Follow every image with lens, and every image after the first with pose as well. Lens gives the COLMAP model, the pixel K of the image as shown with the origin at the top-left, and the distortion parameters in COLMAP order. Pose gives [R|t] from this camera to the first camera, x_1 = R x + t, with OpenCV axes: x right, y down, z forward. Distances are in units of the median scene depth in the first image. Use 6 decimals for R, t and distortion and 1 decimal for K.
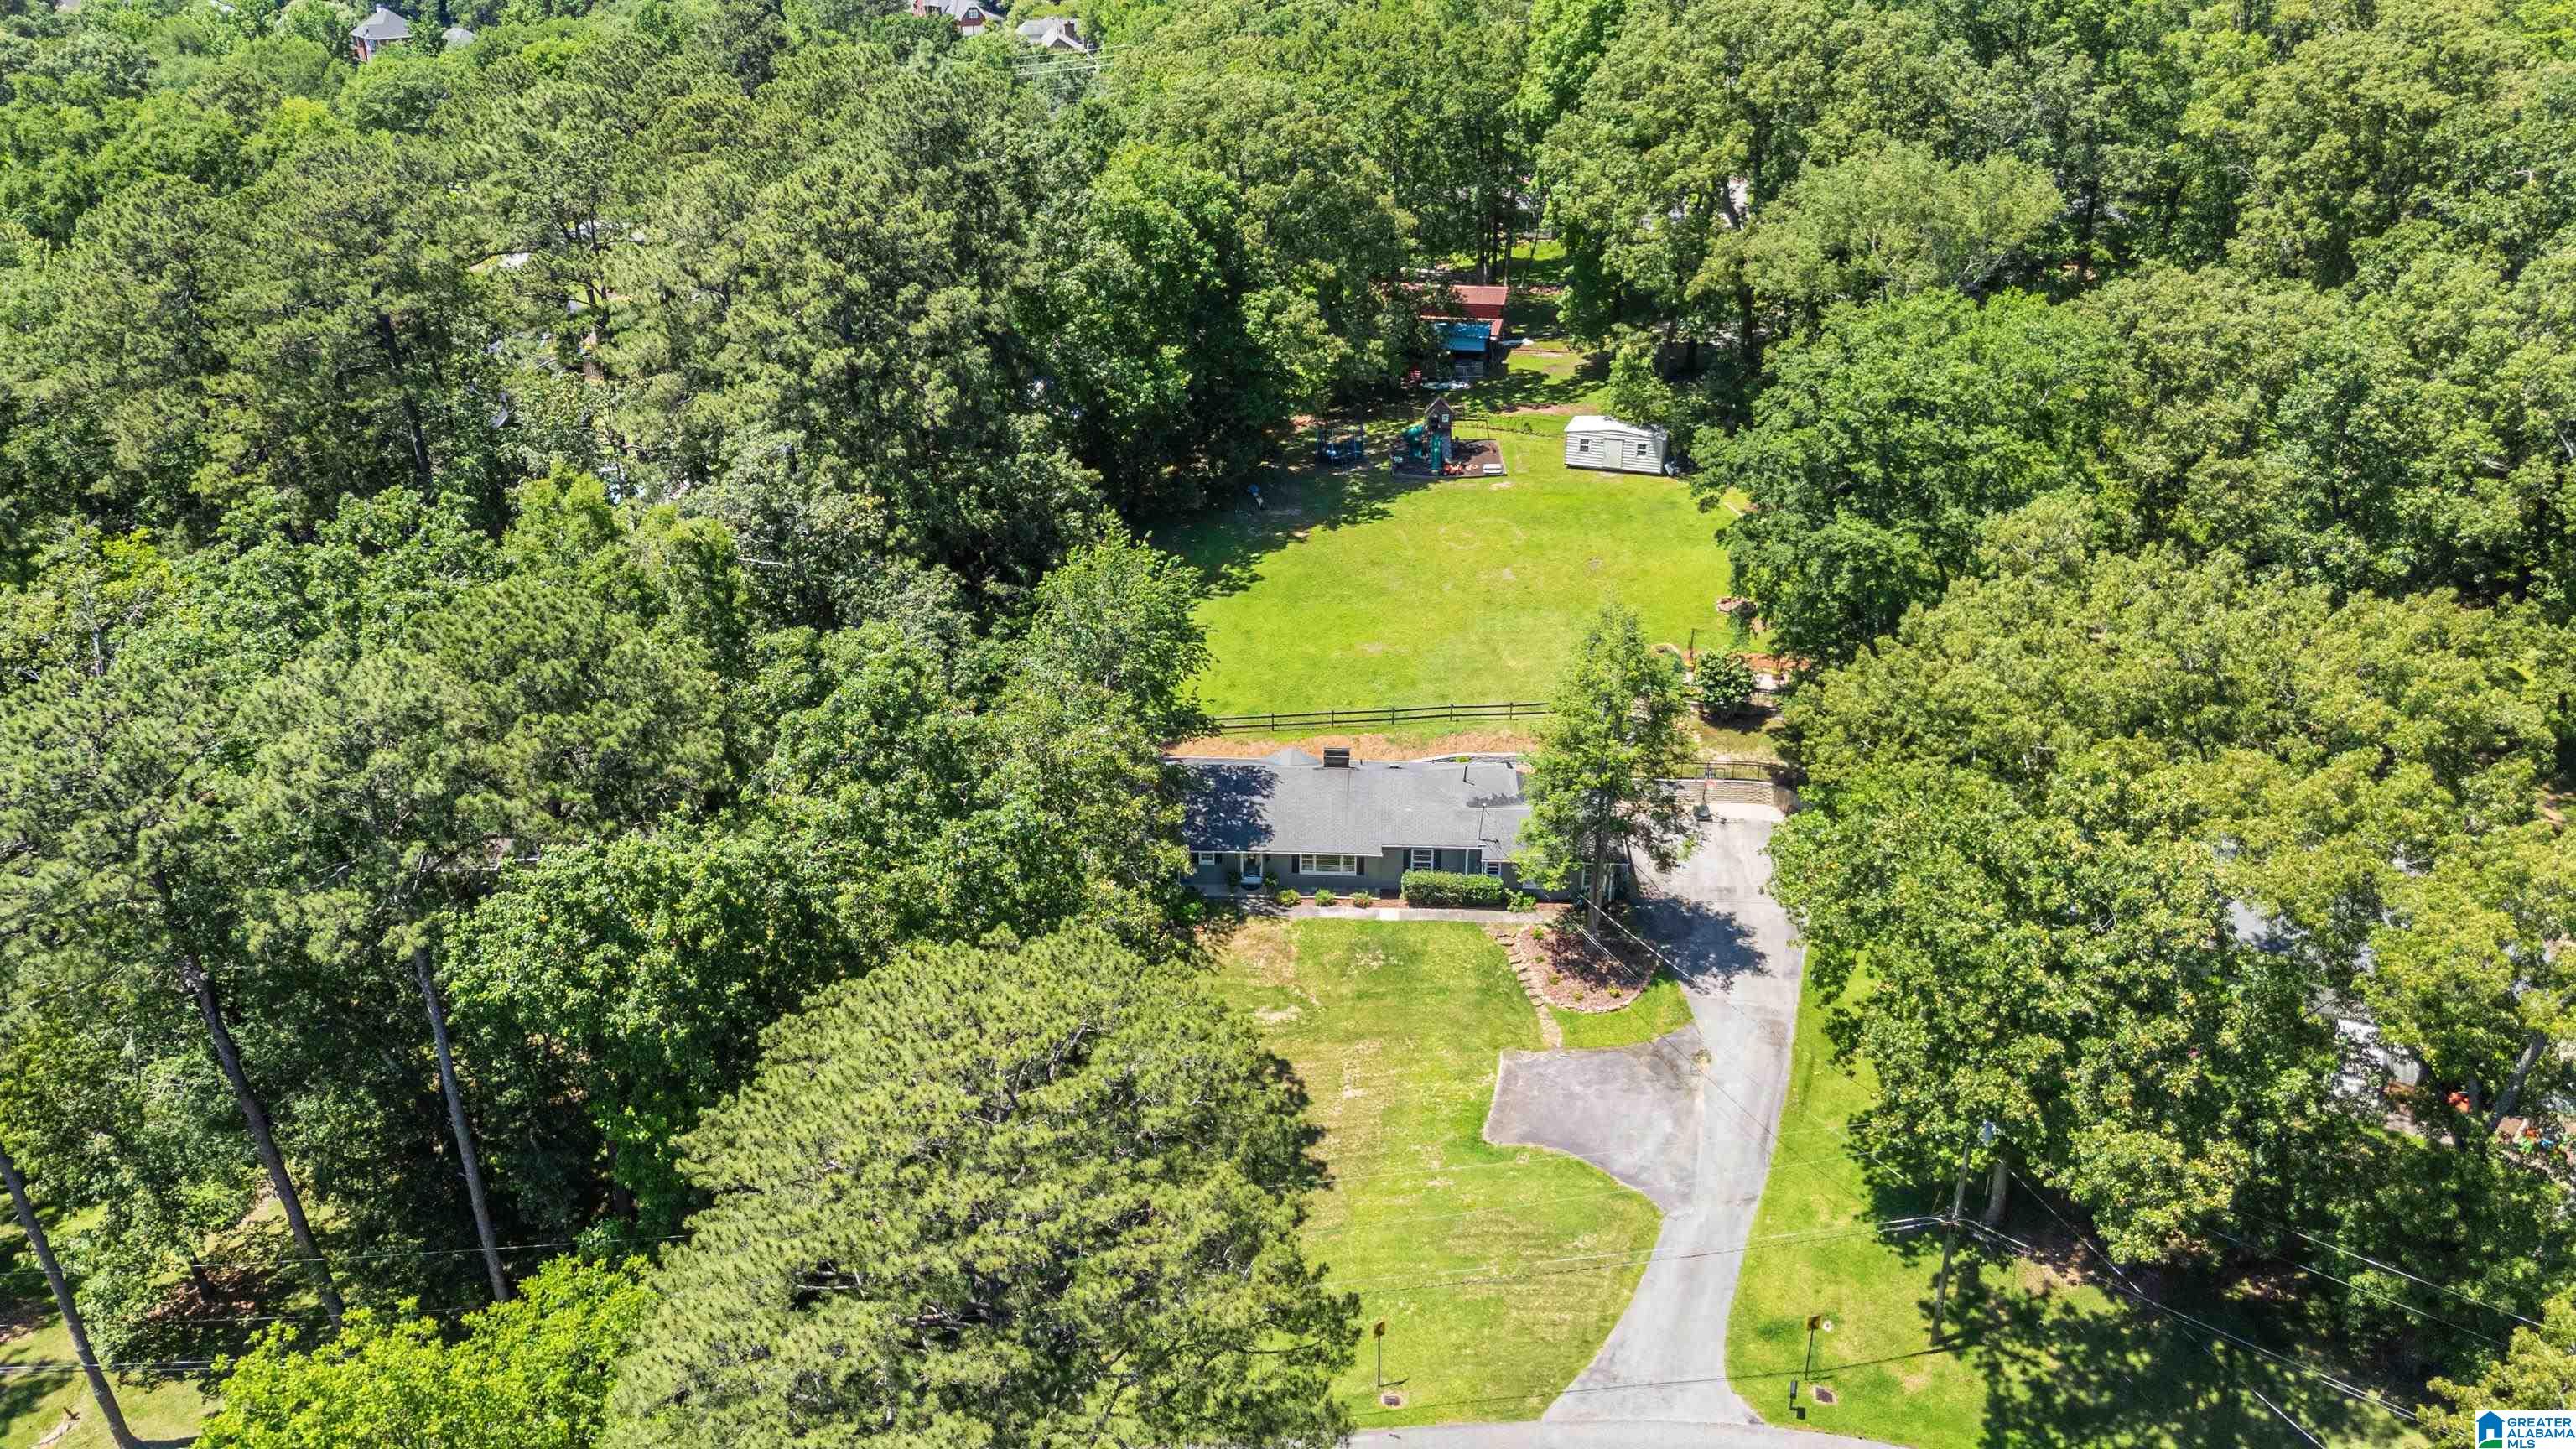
lens RADIAL K [[1942.2, 0, 1288.0], [0, 1942.2, 724.5], [0, 0, 1]] dist [0.103291, -0.001976]
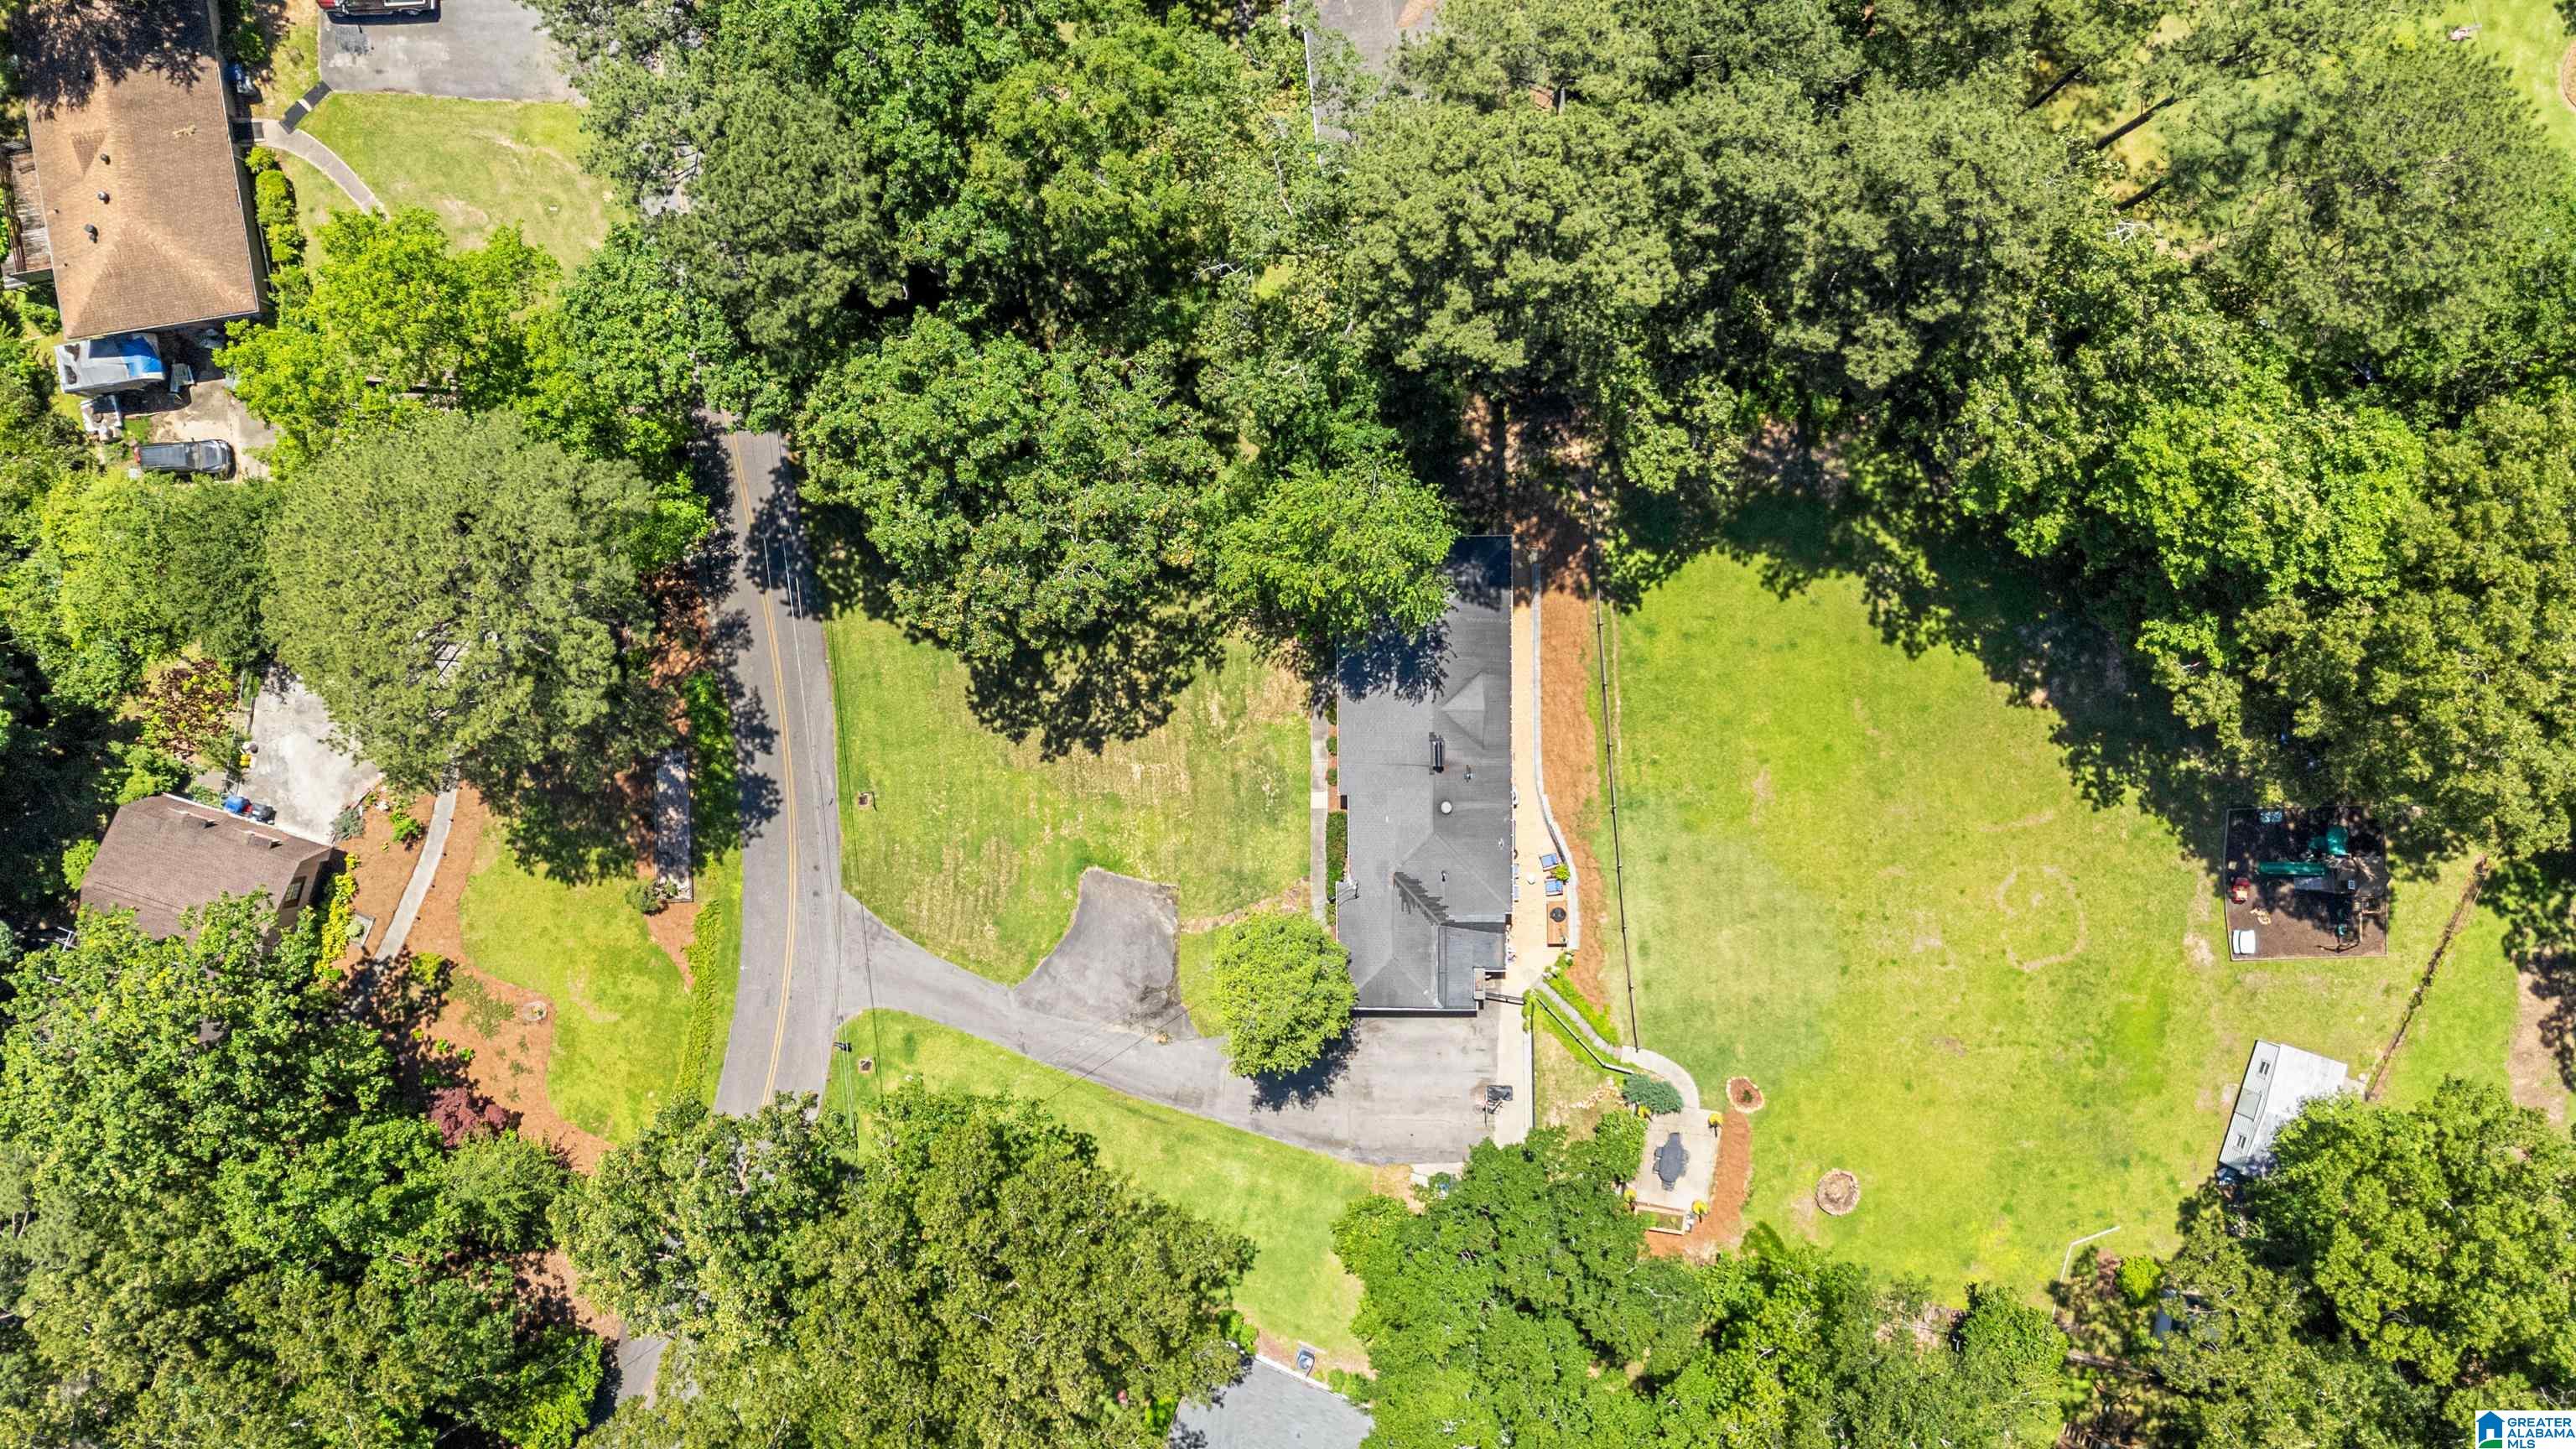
lens RADIAL K [[1942.2, 0, 1288.0], [0, 1942.2, 724.5], [0, 0, 1]] dist [0.103291, -0.001976]
pose [[0.046813, 0.998893, 0.004640, -0.001271], [-0.385216, 0.013767, 0.922724, -0.952371], [0.921638, -0.044983, 0.385434, 0.520094]]
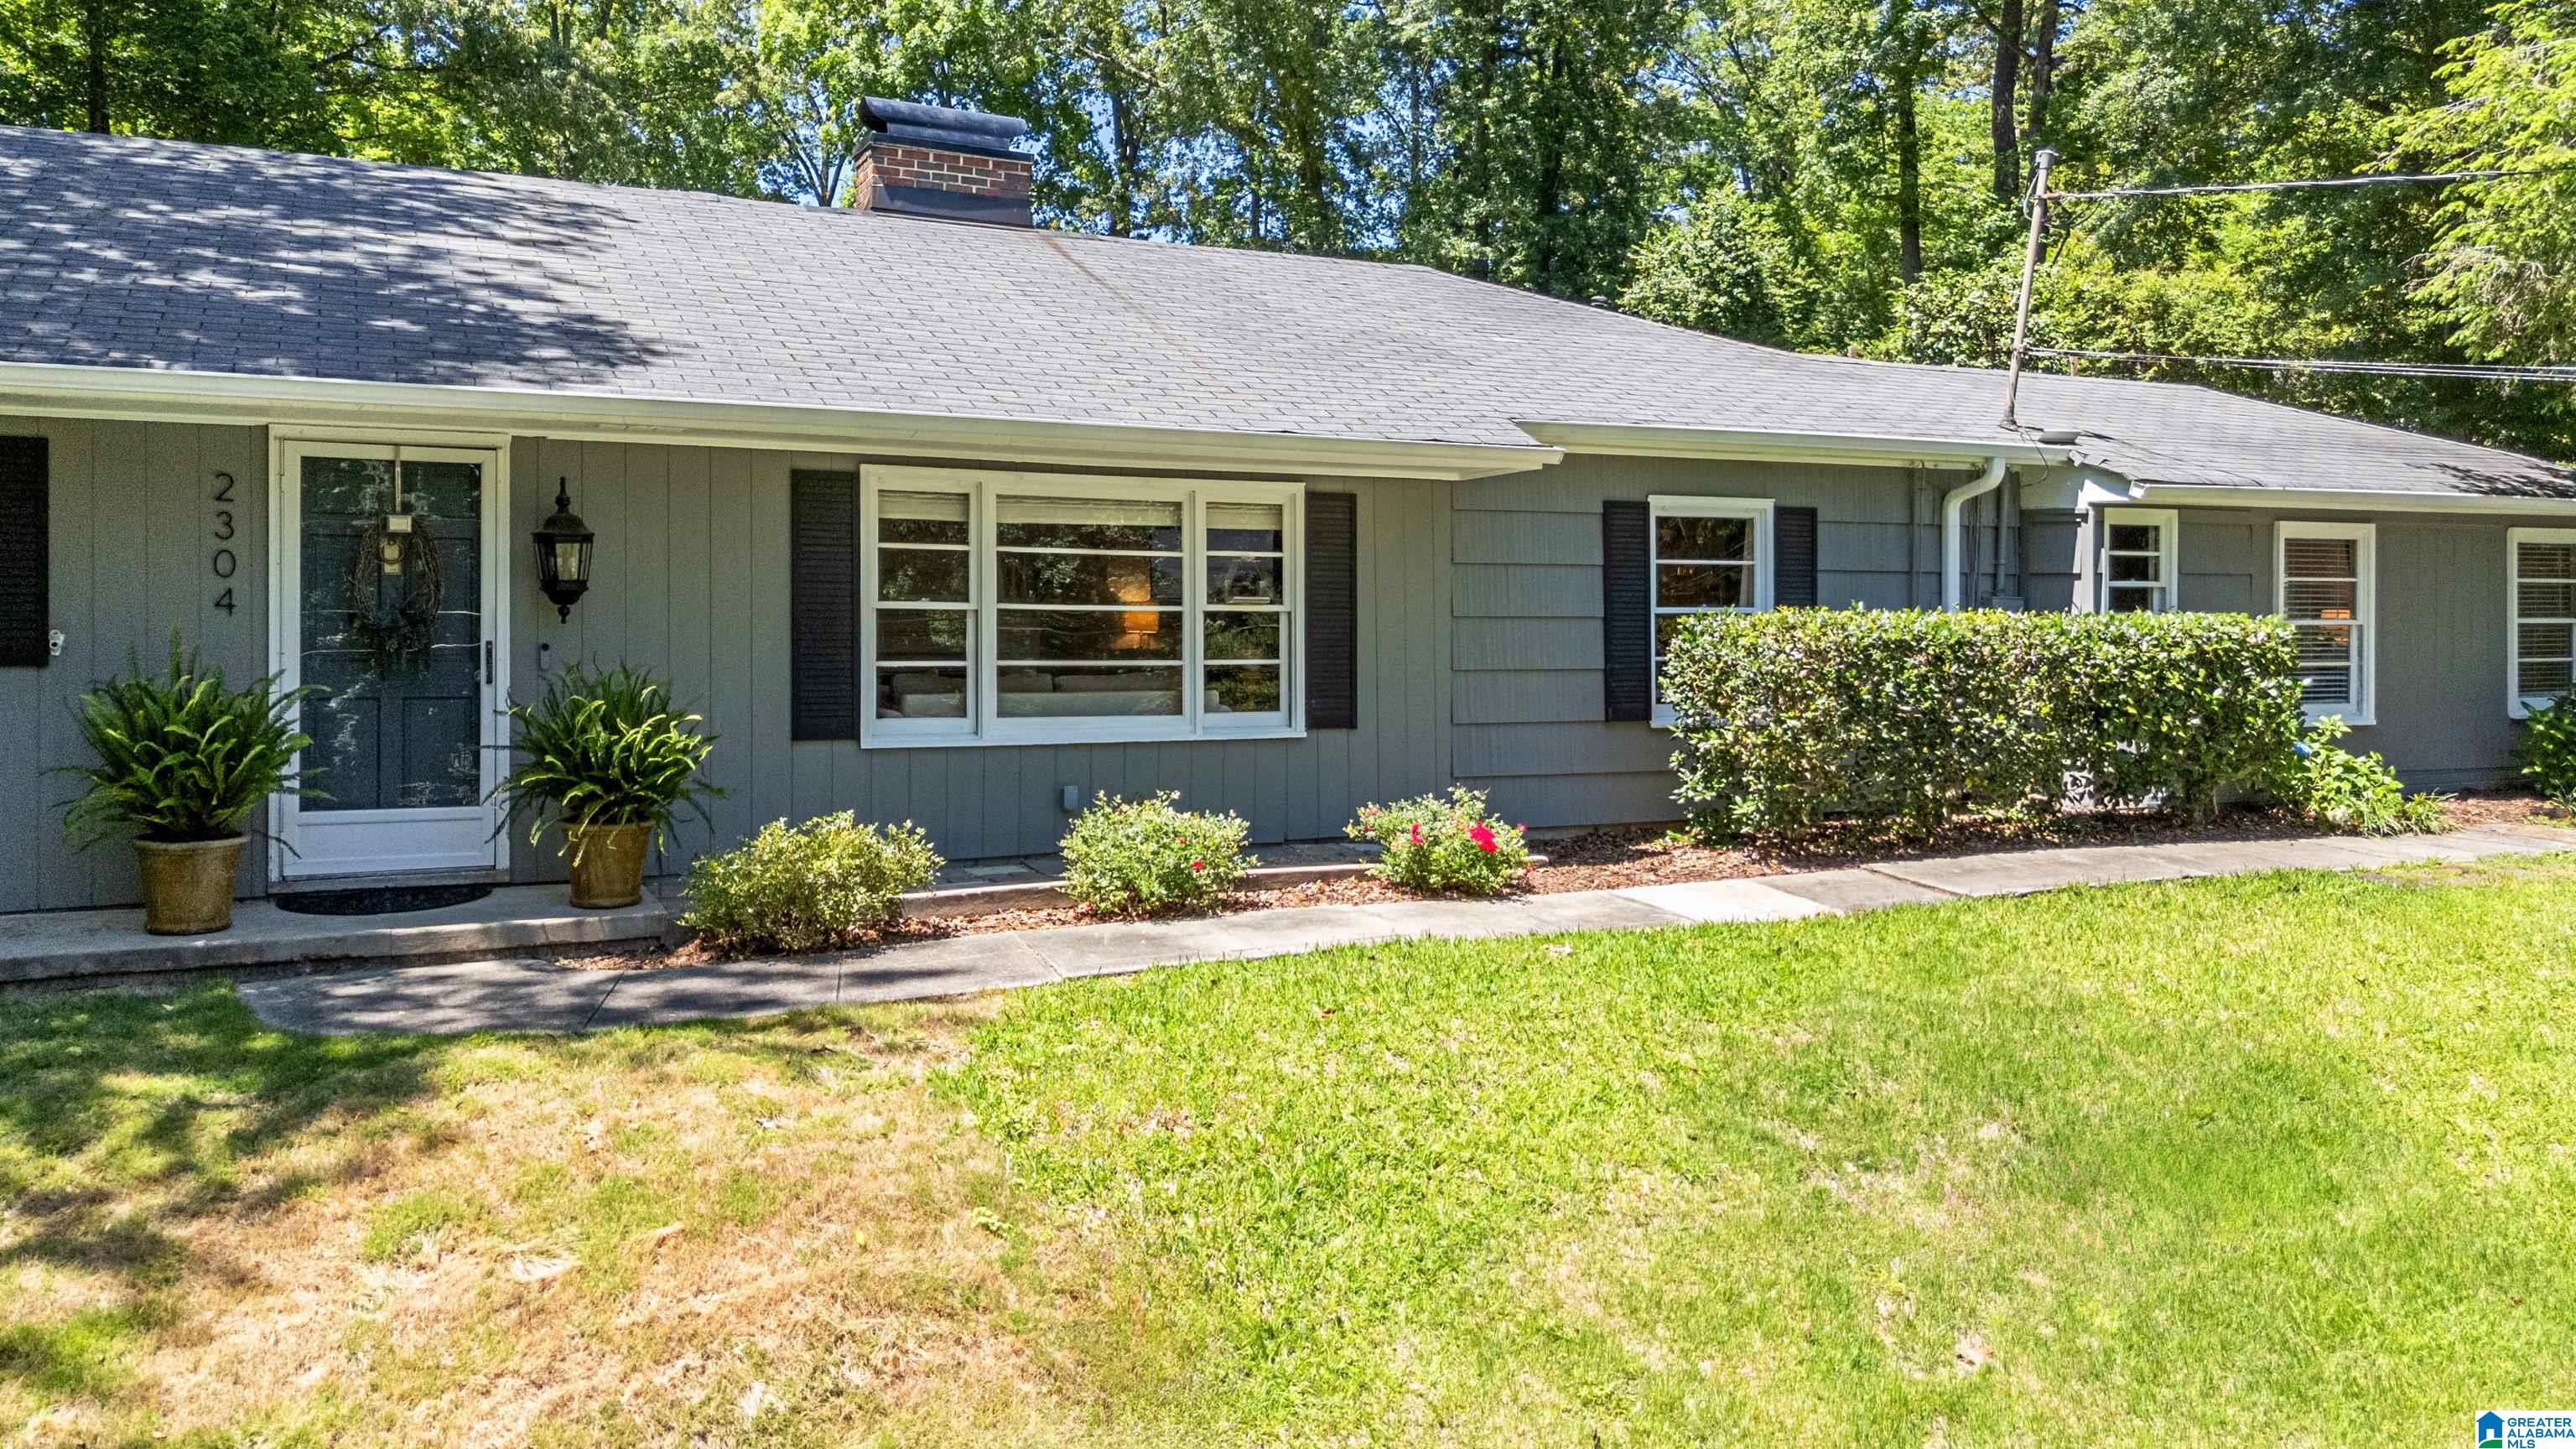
lens RADIAL K [[1942.2, 0, 1288.0], [0, 1942.2, 724.5], [0, 0, 1]] dist [0.103291, -0.001976]
pose [[0.881741, -0.031168, 0.470703, -0.026107], [0.213524, 0.916116, -0.339321, 0.119302], [-0.420643, 0.399699, 0.814432, 0.890378]]
